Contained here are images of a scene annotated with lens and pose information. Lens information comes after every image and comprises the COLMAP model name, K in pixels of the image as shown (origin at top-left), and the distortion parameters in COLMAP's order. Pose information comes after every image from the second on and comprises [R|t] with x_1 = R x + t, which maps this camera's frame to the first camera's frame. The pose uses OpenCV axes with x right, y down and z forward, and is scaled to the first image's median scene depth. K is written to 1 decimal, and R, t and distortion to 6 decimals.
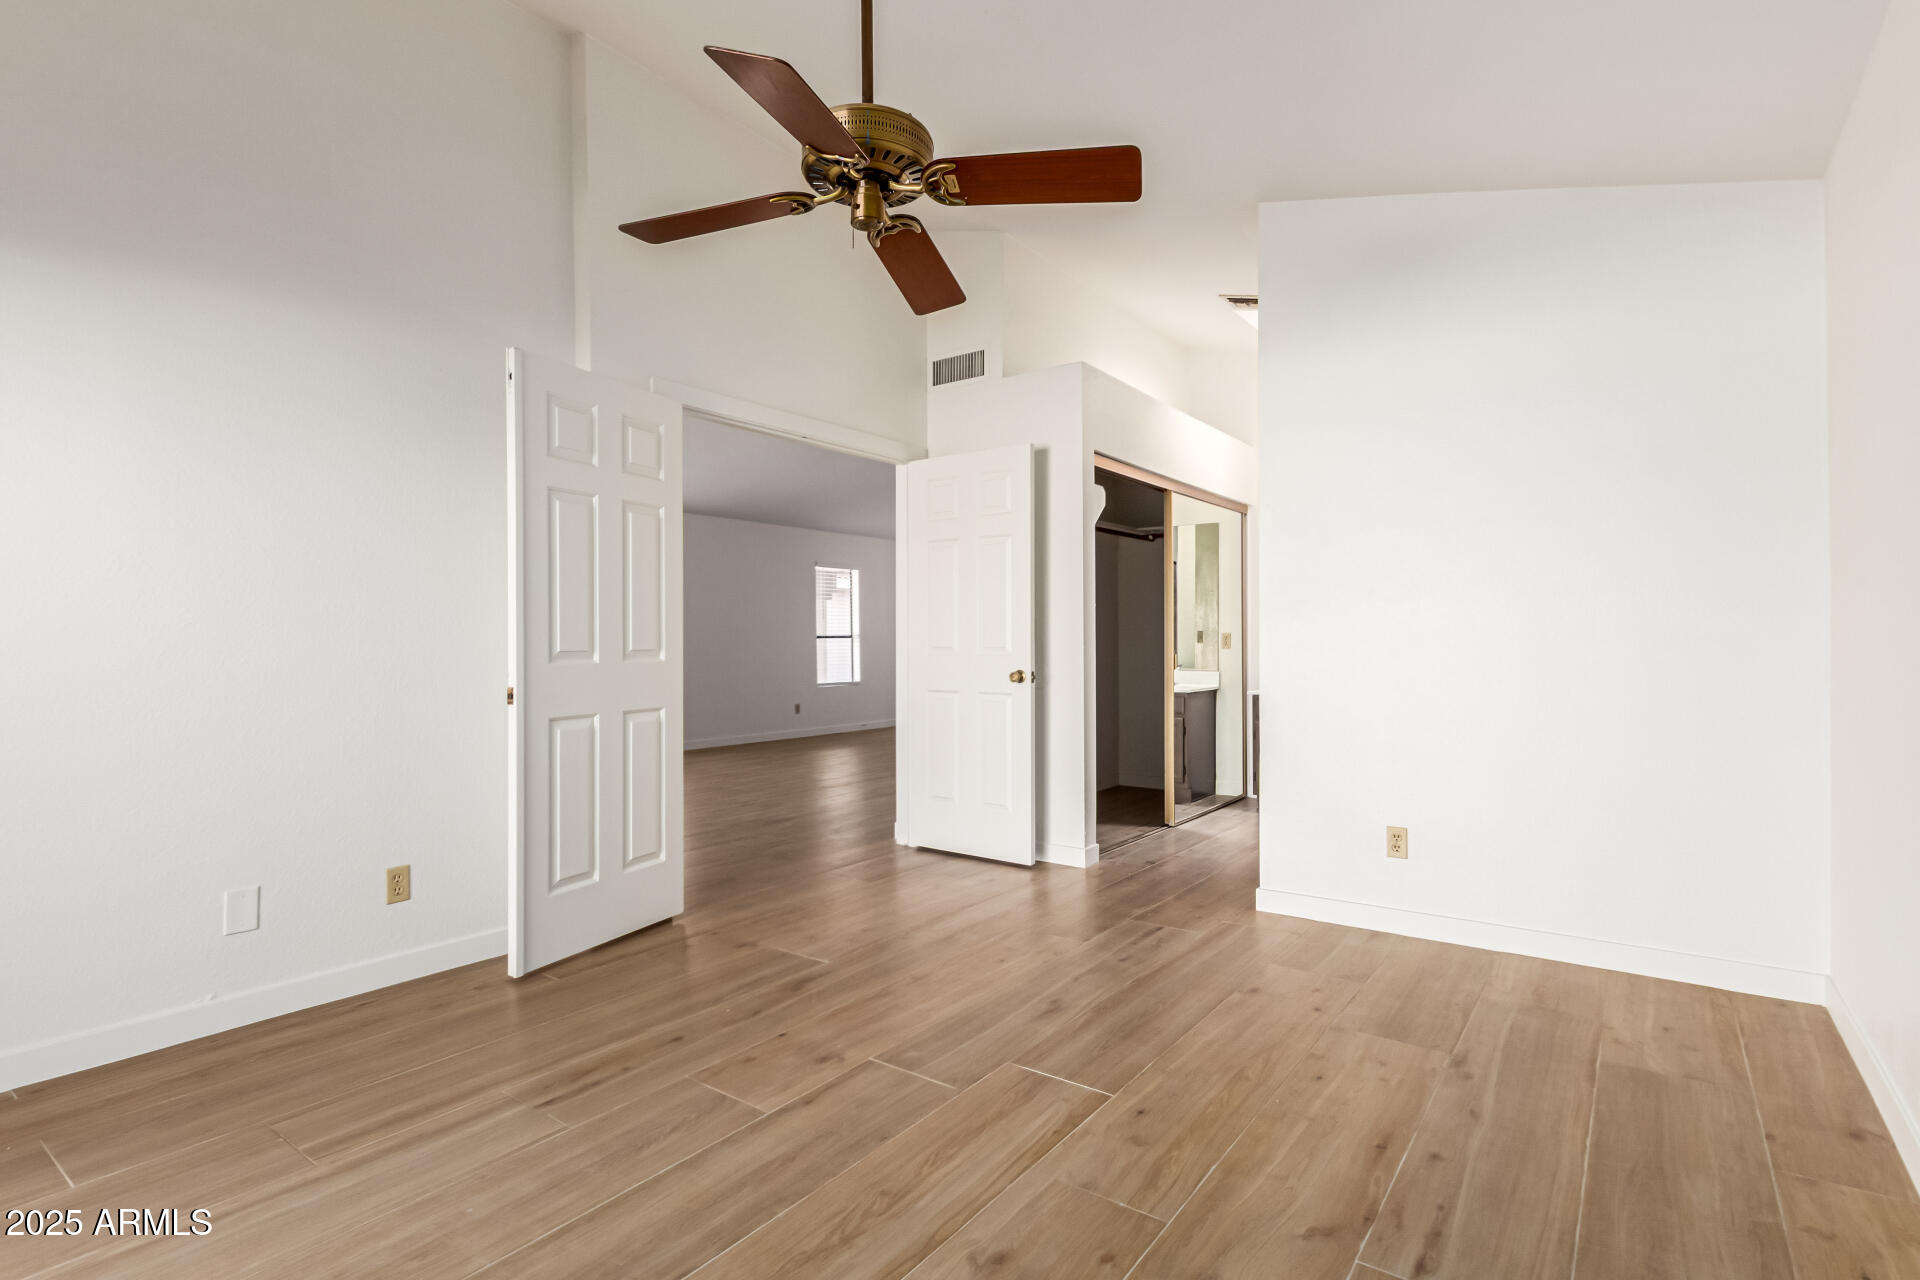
lens RADIAL K [[934.1, 0, 972.9], [0, 934.1, 640.3], [0, 0, 1]] dist [0.011719, -0.003169]
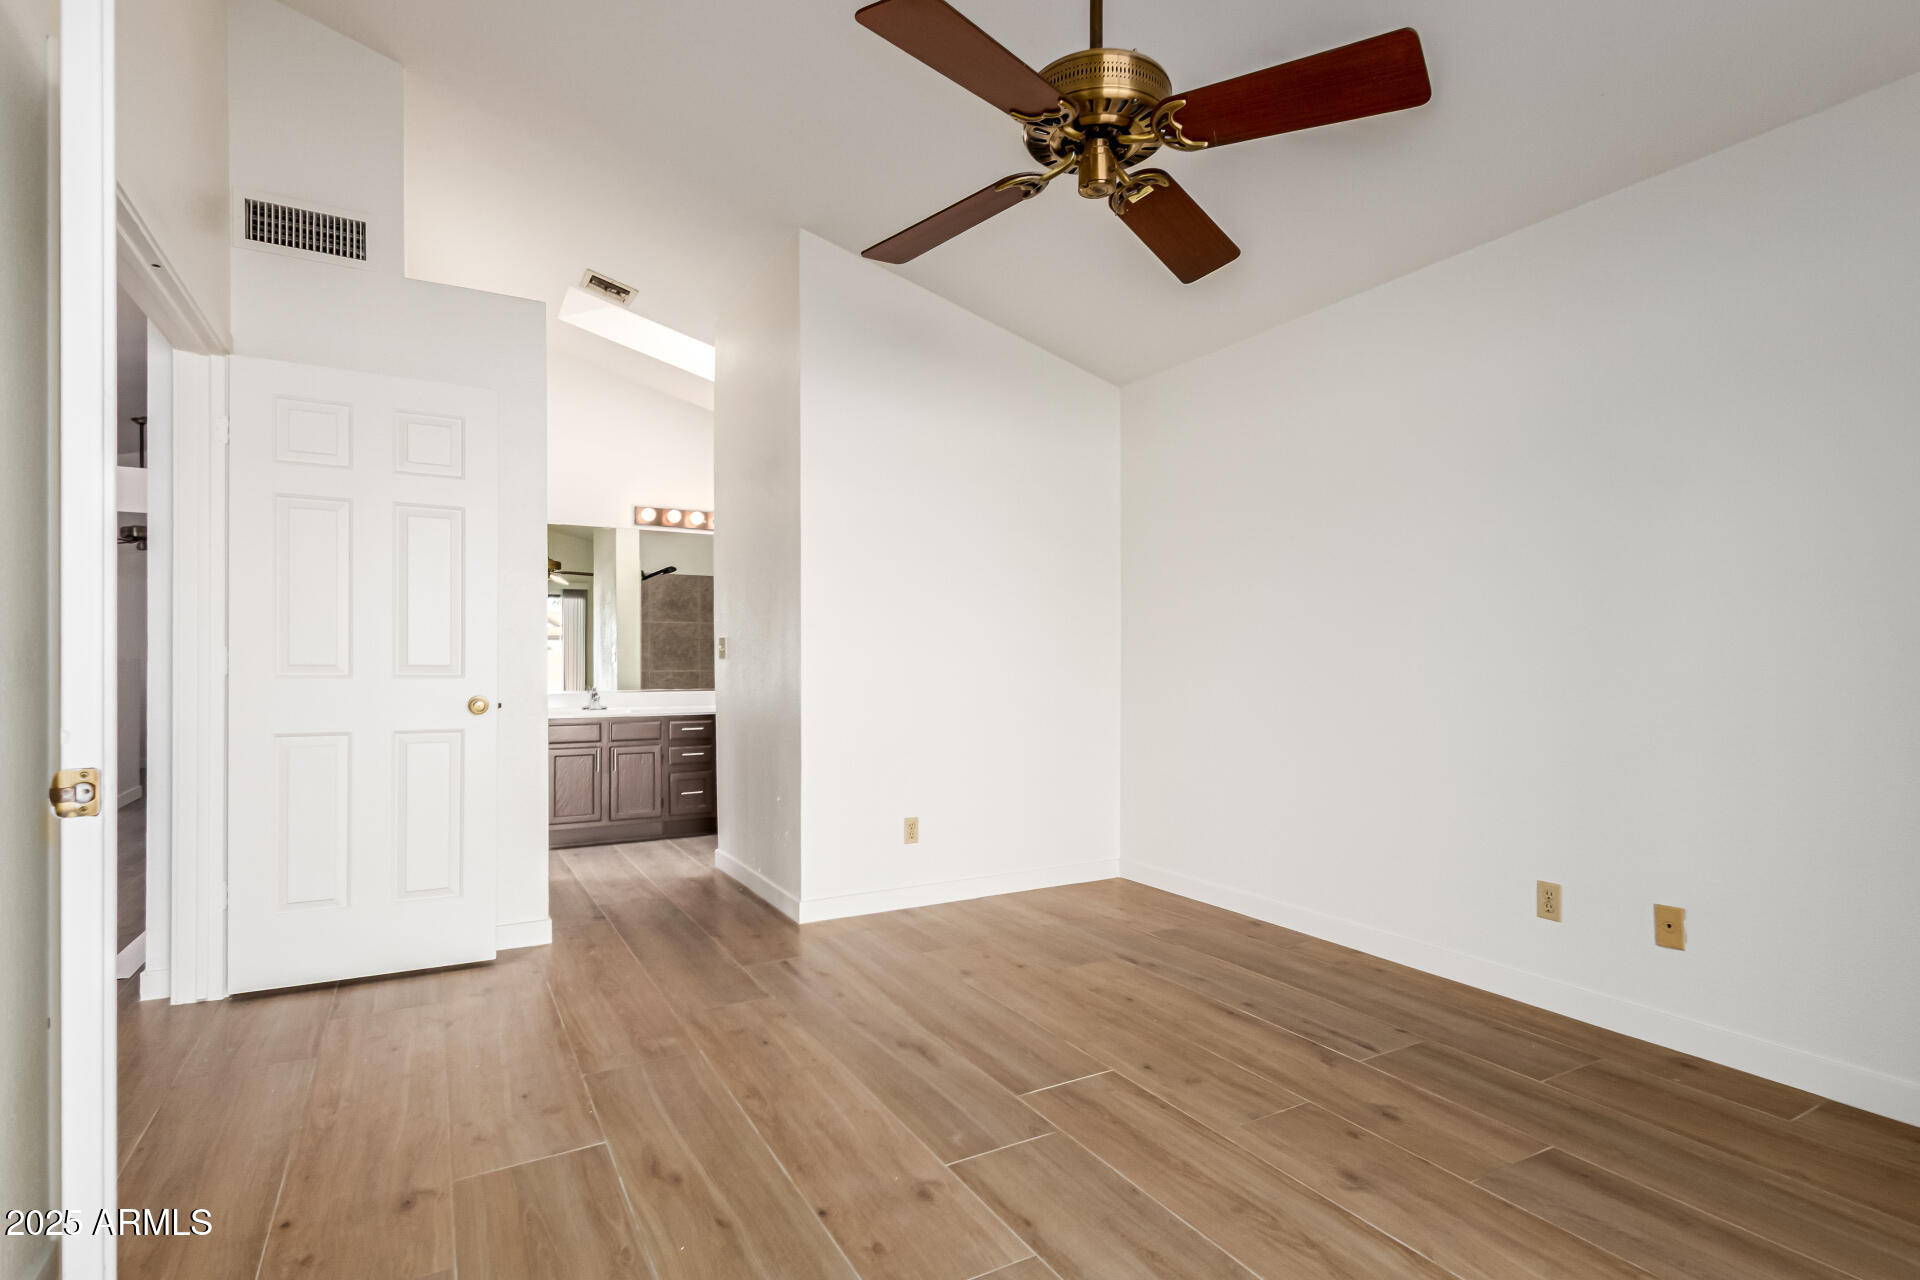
lens RADIAL K [[934.1, 0, 972.2], [0, 934.1, 655.9], [0, 0, 1]] dist [0.011719, -0.003169]
pose [[0.405063, 0.009213, 0.914243, -0.886208], [-0.007580, 0.999949, -0.006718, 0.005831], [-0.914258, -0.004208, 0.405112, 0.671422]]
